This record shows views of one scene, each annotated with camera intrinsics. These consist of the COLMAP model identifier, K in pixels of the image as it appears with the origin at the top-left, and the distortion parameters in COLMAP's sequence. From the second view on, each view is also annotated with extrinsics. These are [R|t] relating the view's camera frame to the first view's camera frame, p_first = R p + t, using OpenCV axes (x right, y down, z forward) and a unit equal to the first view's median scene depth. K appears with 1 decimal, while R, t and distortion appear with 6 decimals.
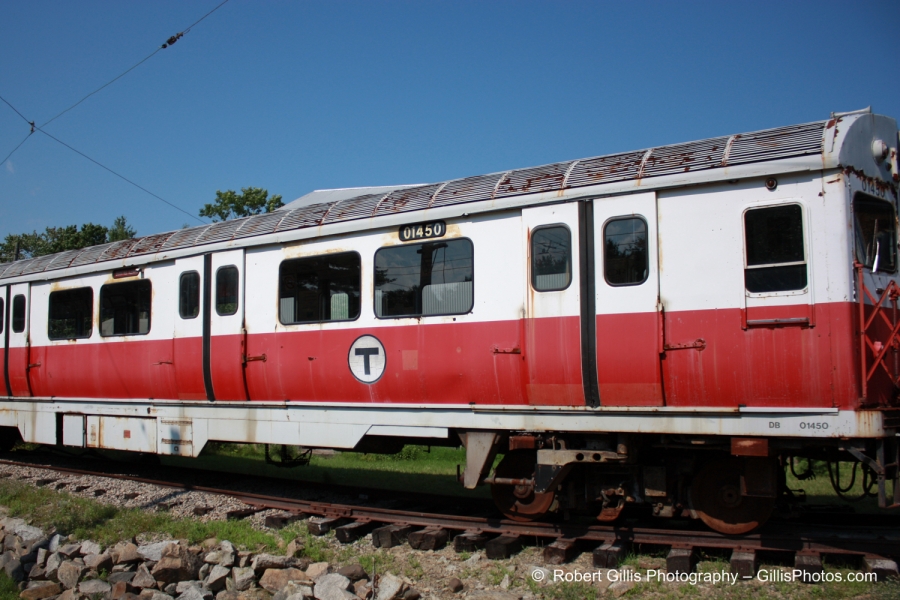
lens RADIAL K [[743.2, 0, 449.9], [0, 743.2, 358.7], [0, 0, 1]] dist [-0.071813, 0.010704]
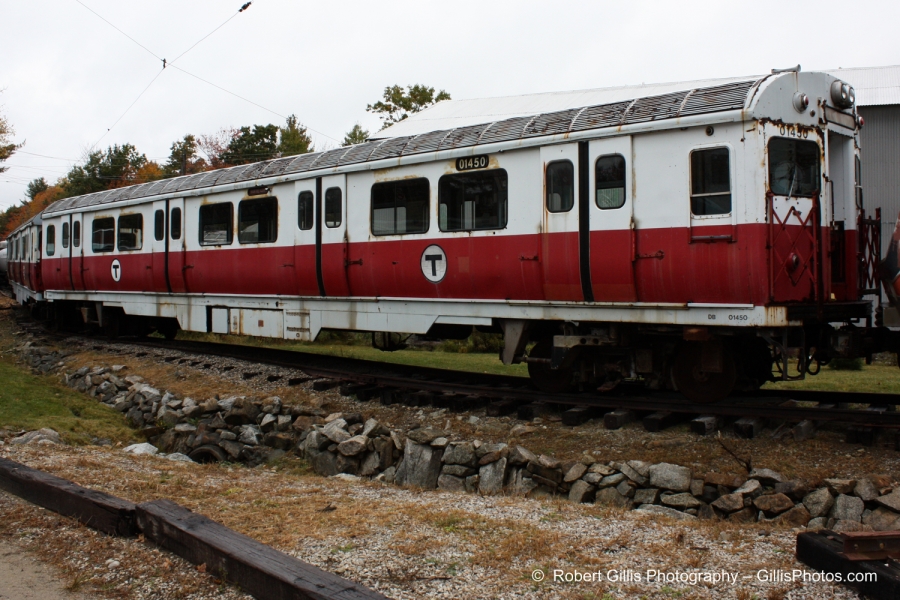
lens RADIAL K [[763.3, 0, 450.0], [0, 763.3, 300.0], [0, 0, 1]] dist [-0.066717, -0.006034]
pose [[0.982320, 0.009663, -0.186958, 0.172045], [0.000842, 0.998429, 0.056032, -0.011356], [0.187206, -0.055199, 0.980769, -0.296821]]
